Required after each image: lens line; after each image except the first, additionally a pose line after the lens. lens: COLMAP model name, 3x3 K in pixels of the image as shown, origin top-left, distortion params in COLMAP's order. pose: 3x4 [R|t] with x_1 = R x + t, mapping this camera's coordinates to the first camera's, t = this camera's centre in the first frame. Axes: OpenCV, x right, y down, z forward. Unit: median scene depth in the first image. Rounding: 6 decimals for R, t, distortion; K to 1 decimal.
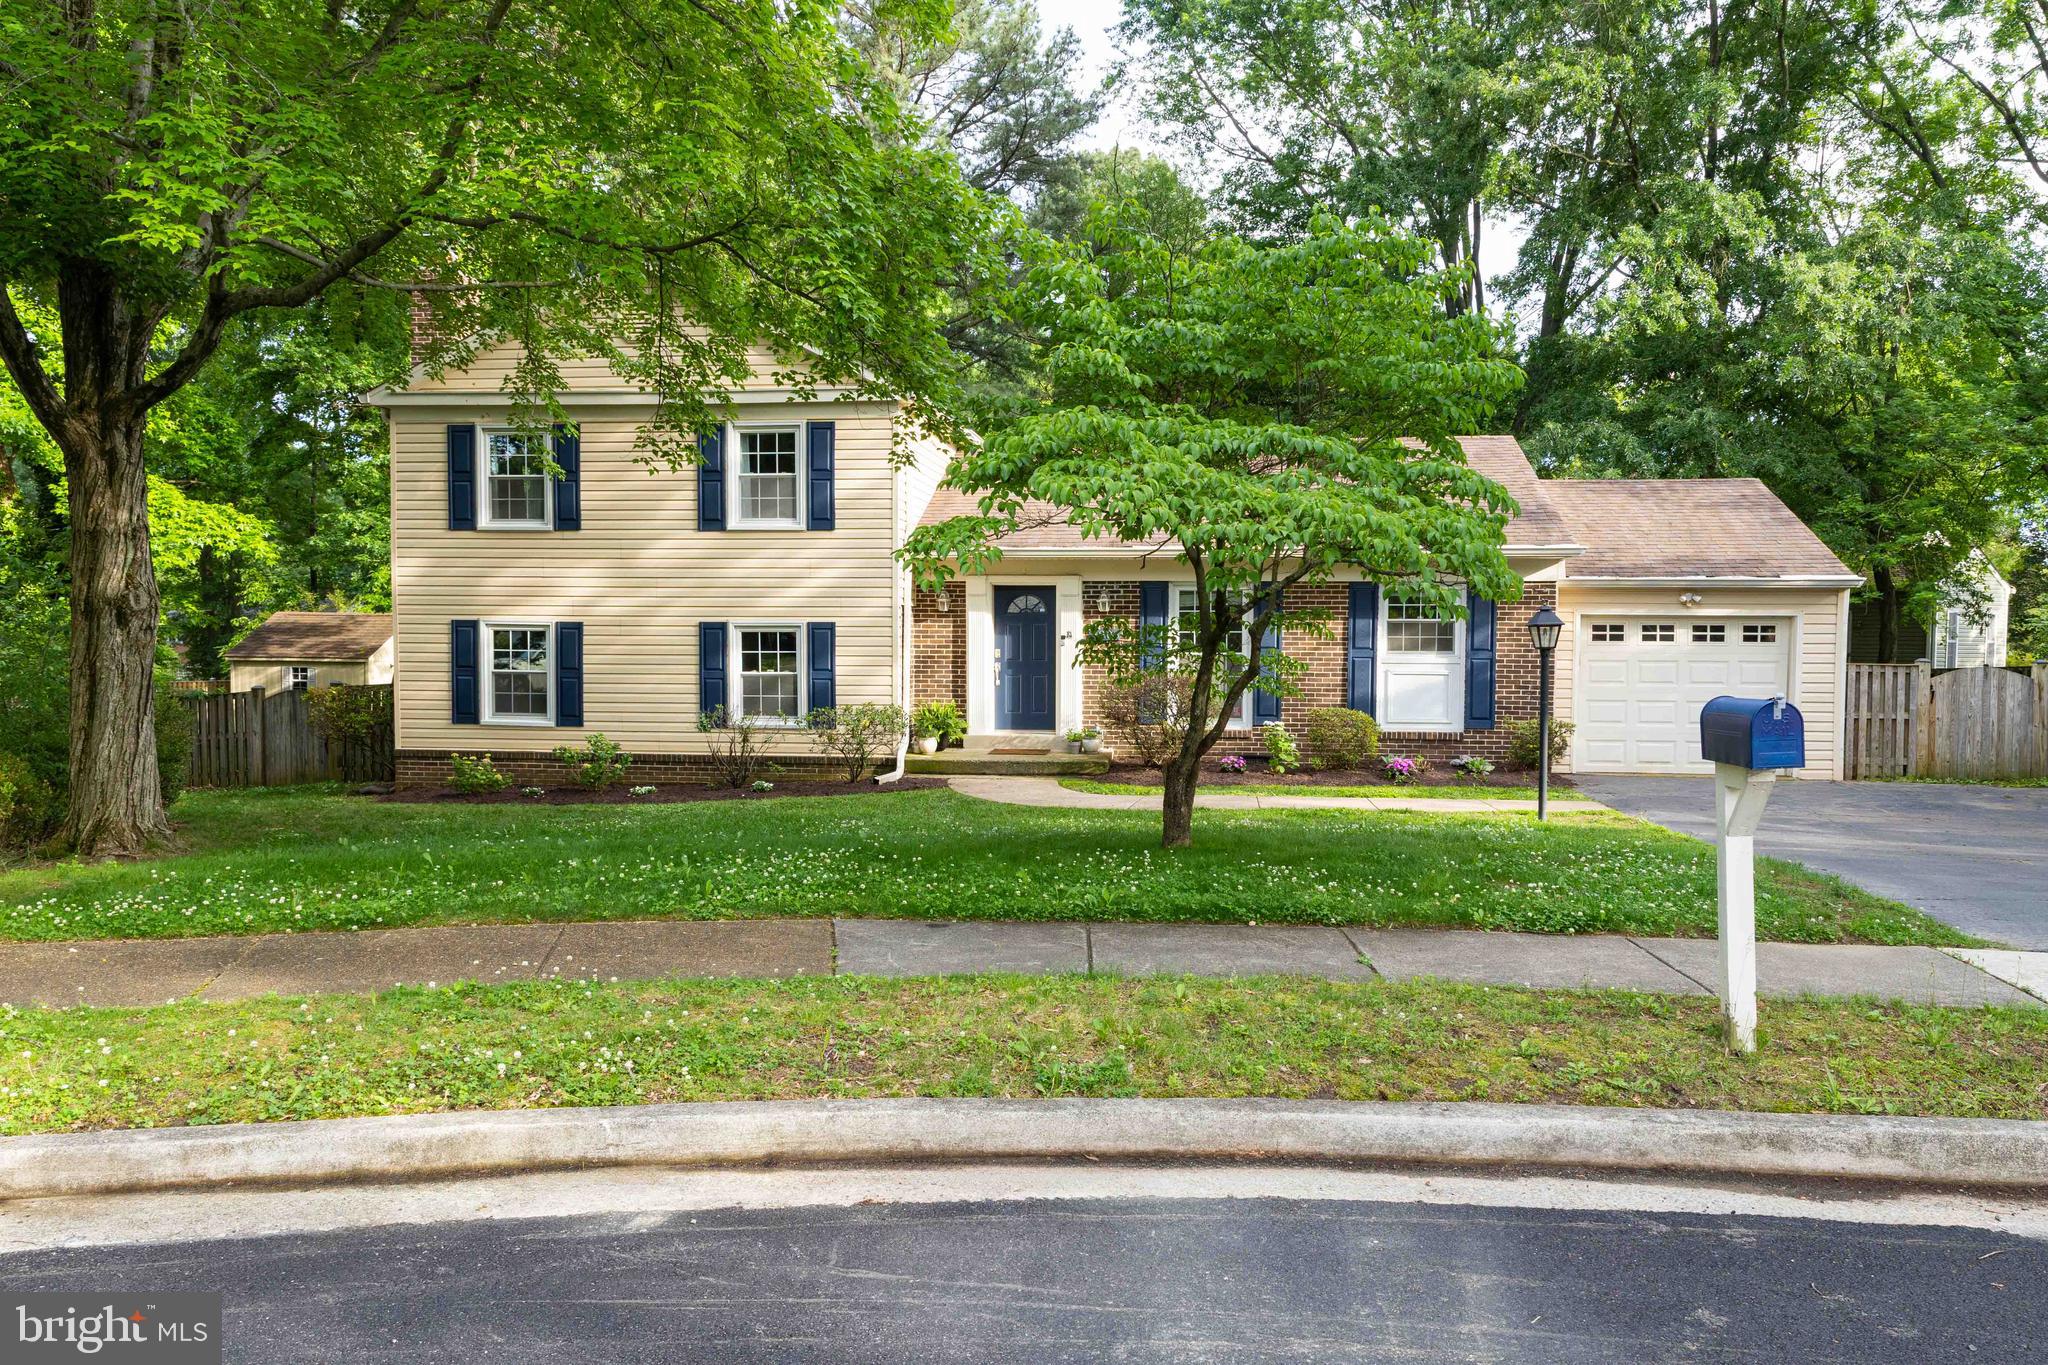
lens RADIAL K [[1560.9, 0, 1005.7], [0, 1560.9, 765.8], [0, 0, 1]] dist [-0.000490, 0.013796]
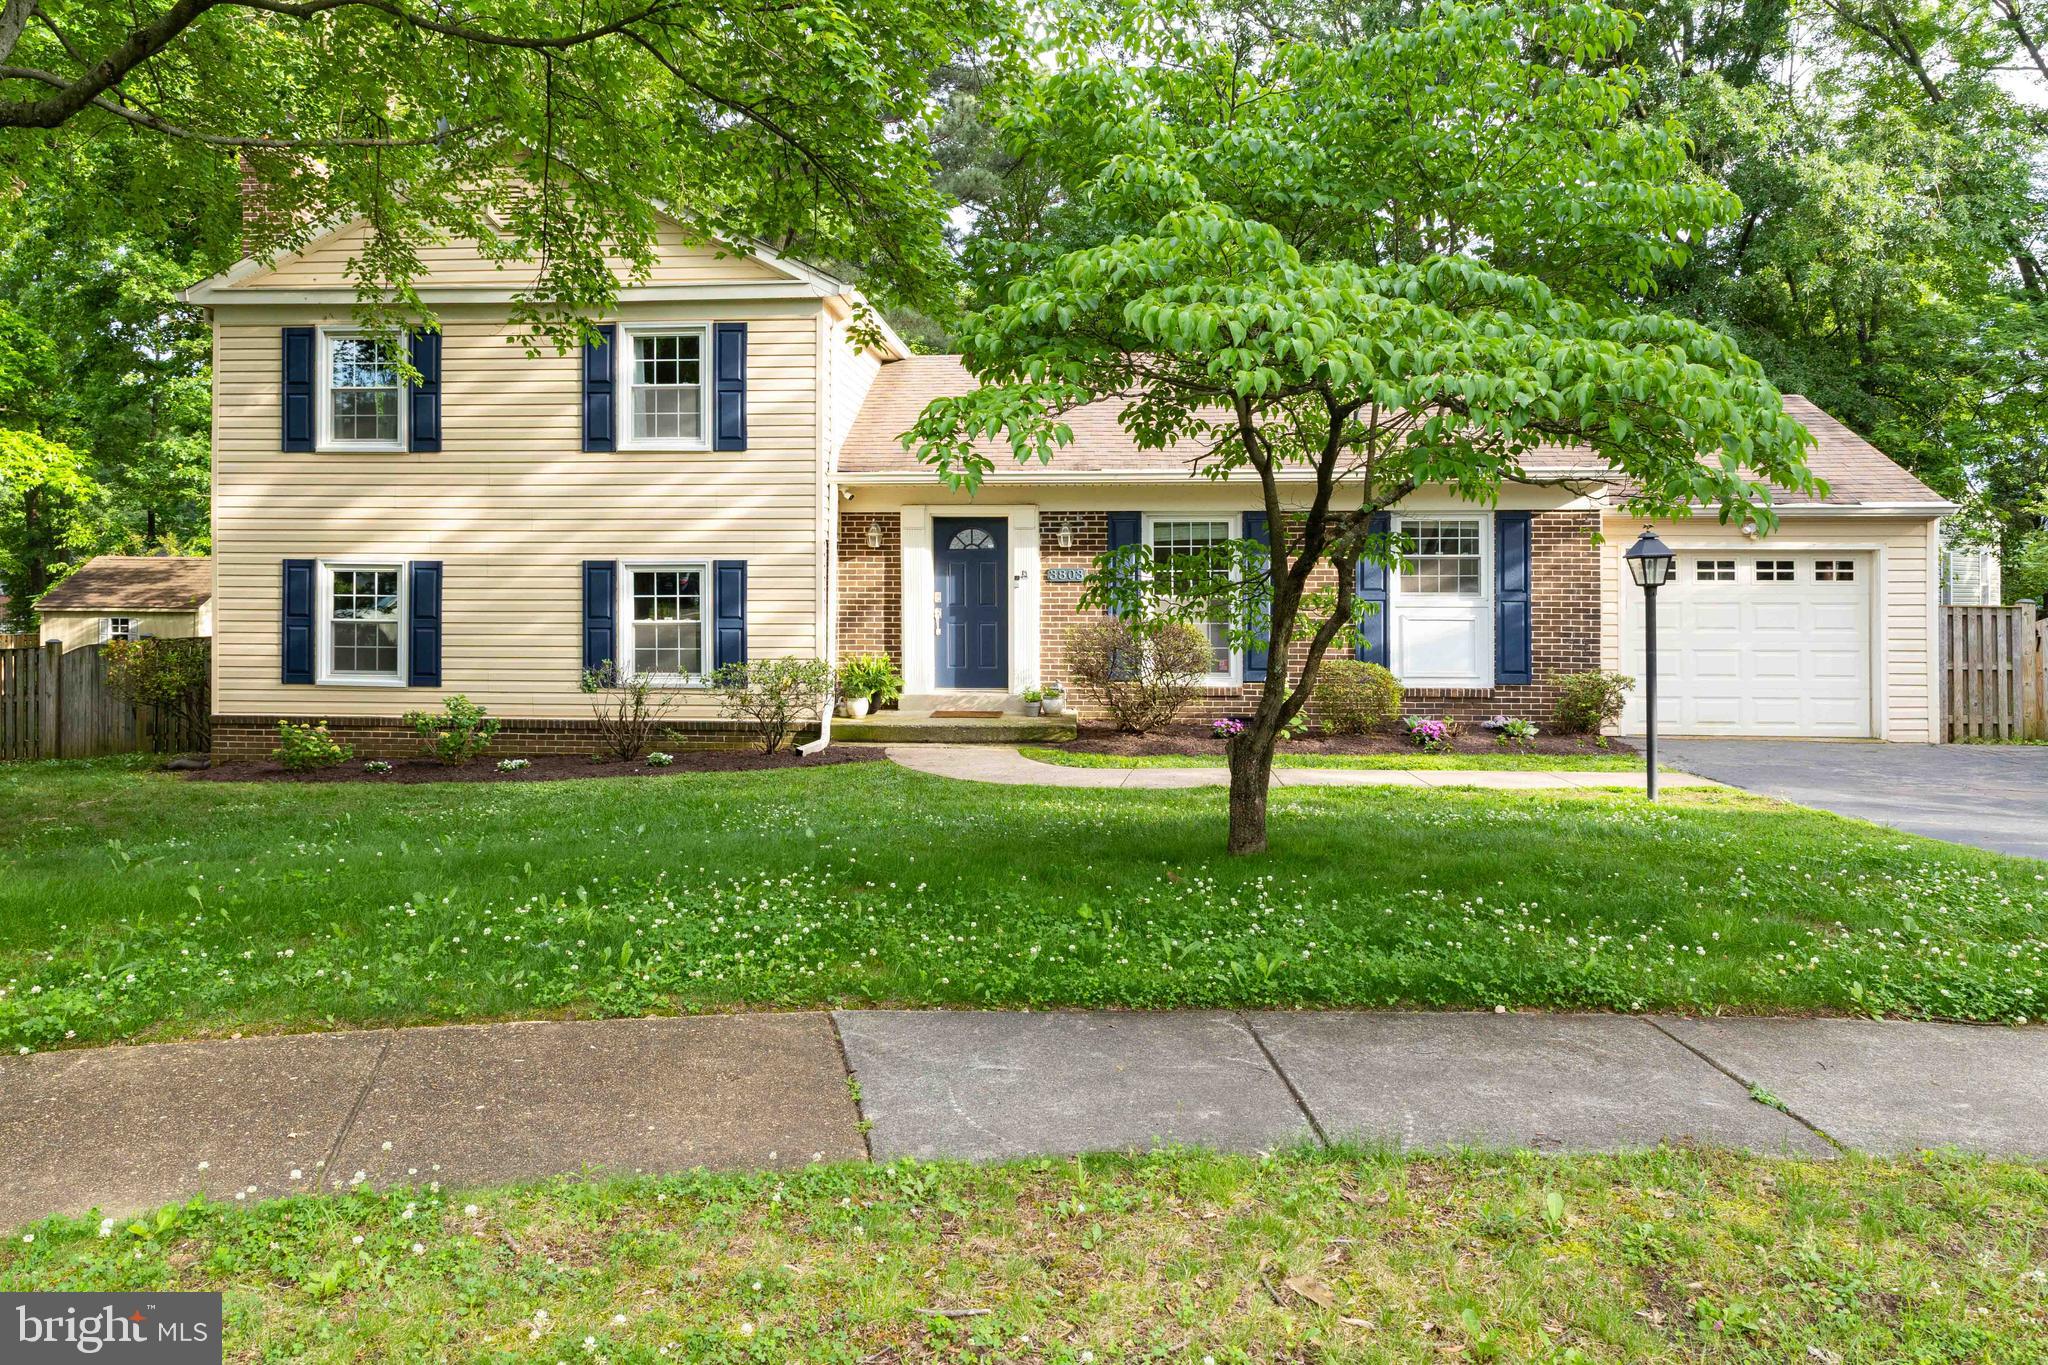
lens RADIAL K [[1625.6, 0, 942.6], [0, 1625.6, 618.1], [0, 0, 1]] dist [-0.000427, 0.007922]
pose [[0.999479, -0.003731, 0.032046, -0.032807], [0.005732, 0.998024, -0.062566, -0.006170], [-0.031749, 0.062718, 0.997526, 0.131497]]
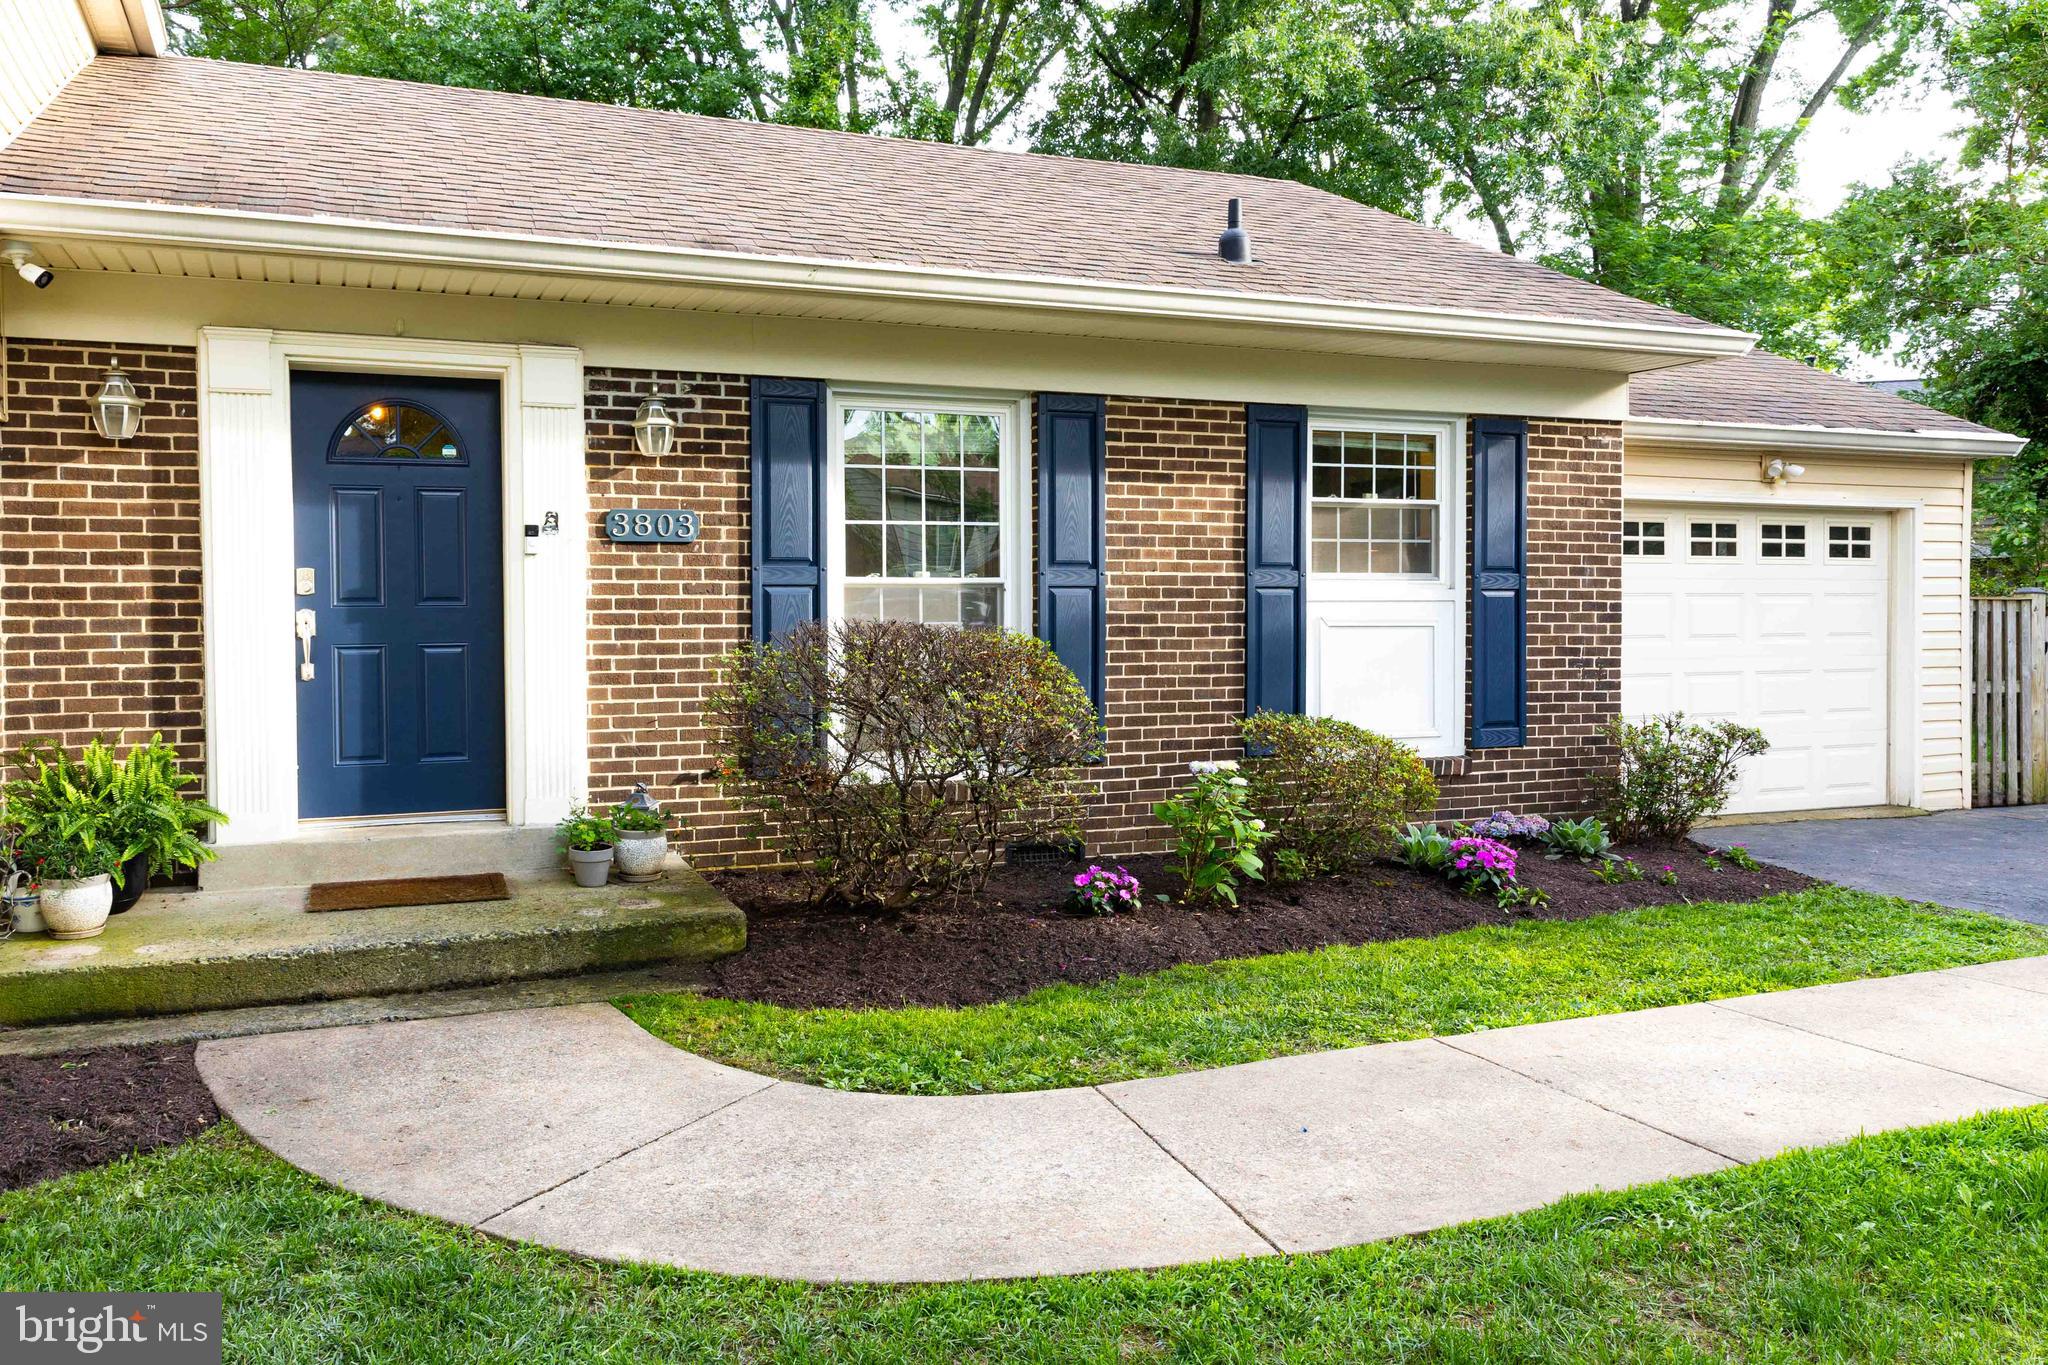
lens RADIAL K [[1560.9, 0, 922.7], [0, 1560.9, 638.6], [0, 0, 1]] dist [-0.000490, 0.013796]
pose [[0.867382, -0.016936, 0.497354, -0.058525], [0.047003, 0.997741, -0.047999, -0.041024], [-0.495417, 0.065011, 0.866219, 0.697143]]
